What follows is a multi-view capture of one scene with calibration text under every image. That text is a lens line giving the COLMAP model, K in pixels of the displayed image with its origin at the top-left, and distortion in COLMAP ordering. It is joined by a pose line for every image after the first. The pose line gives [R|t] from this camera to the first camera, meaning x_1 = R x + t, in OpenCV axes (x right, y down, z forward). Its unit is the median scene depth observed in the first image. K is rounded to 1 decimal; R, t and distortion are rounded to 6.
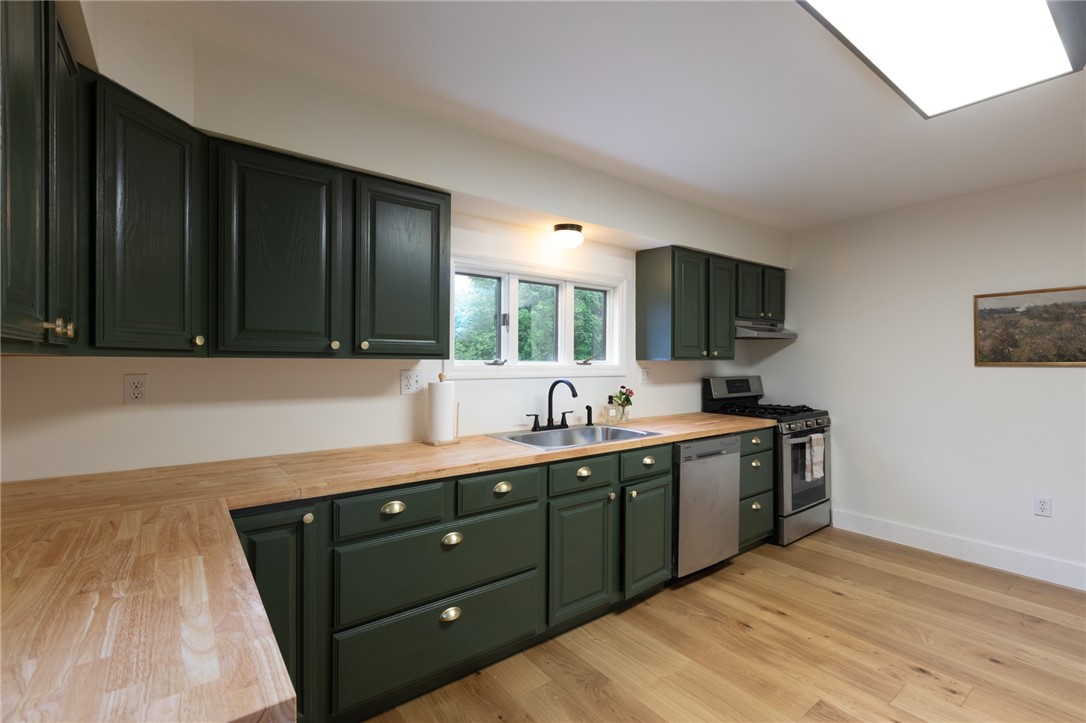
lens RADIAL K [[479.3, 0, 539.7], [0, 479.3, 360.6], [0, 0, 1]] dist [0.000313, -0.000048]
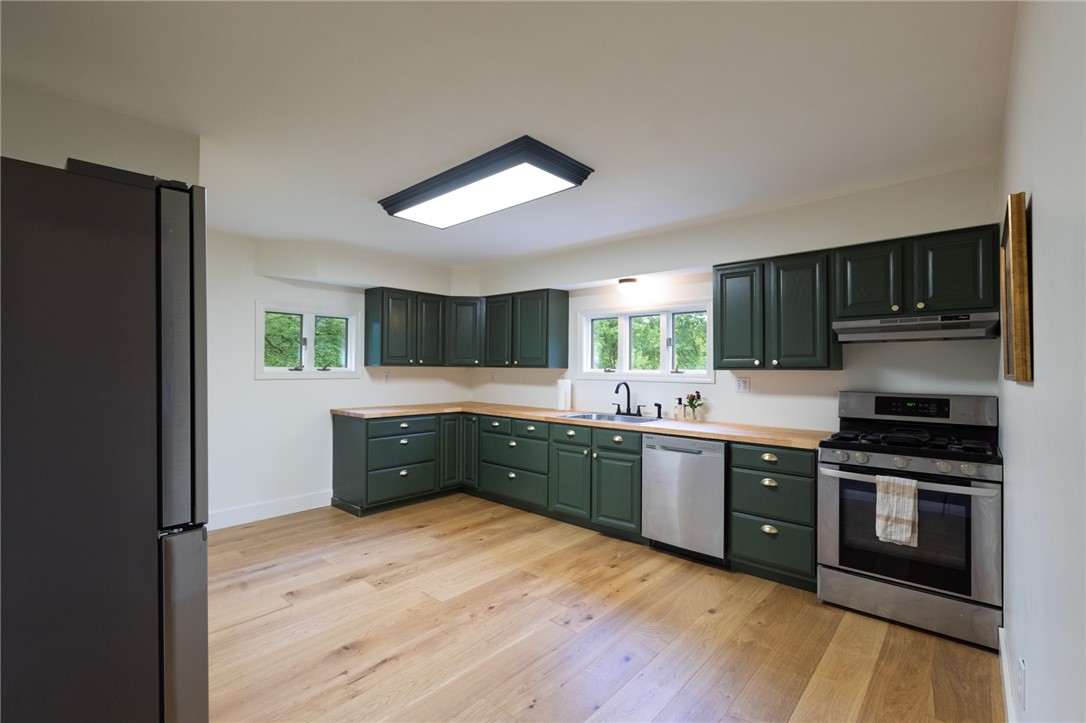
lens RADIAL K [[479.3, 0, 540.7], [0, 479.3, 363.0], [0, 0, 1]] dist [0.000313, -0.000048]
pose [[0.187653, -0.012169, -0.982160, 1.500037], [-0.007981, 0.999871, -0.013913, 0.003378], [0.982203, 0.010449, 0.187532, 0.474628]]
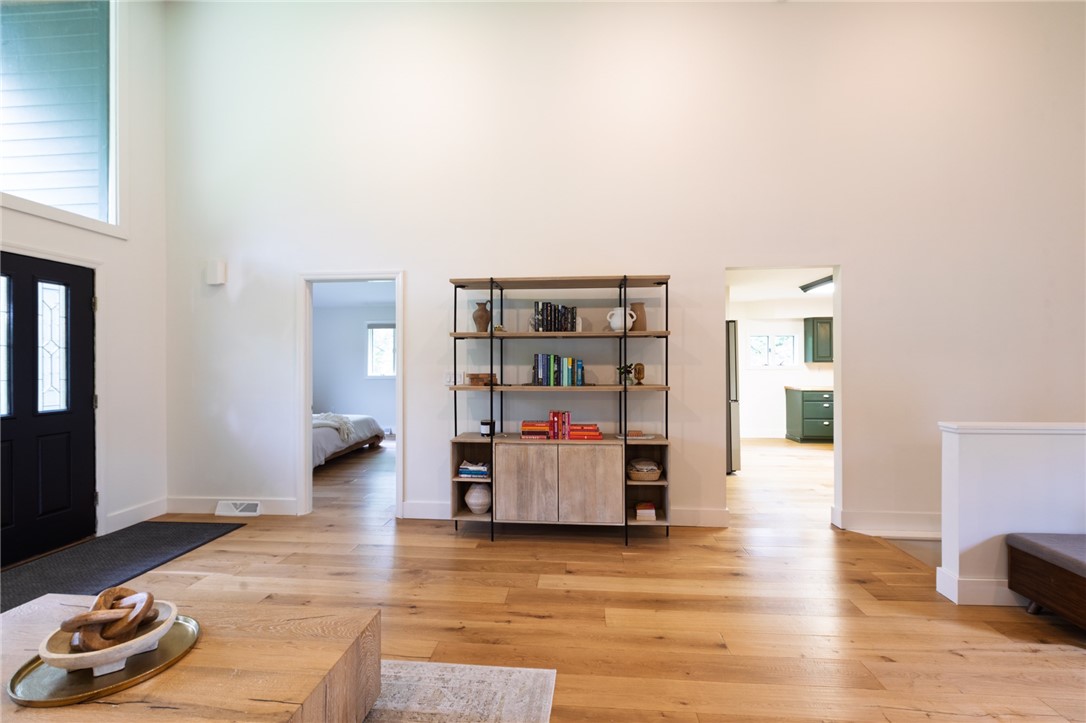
lens RADIAL K [[479.3, 0, 544.7], [0, 479.3, 360.1], [0, 0, 1]] dist [0.000313, -0.000048]
pose [[-0.673513, -0.000032, -0.739175, 2.881275], [0.001155, 0.999999, -0.001095, -0.016113], [0.739174, -0.001591, -0.673512, 0.952825]]
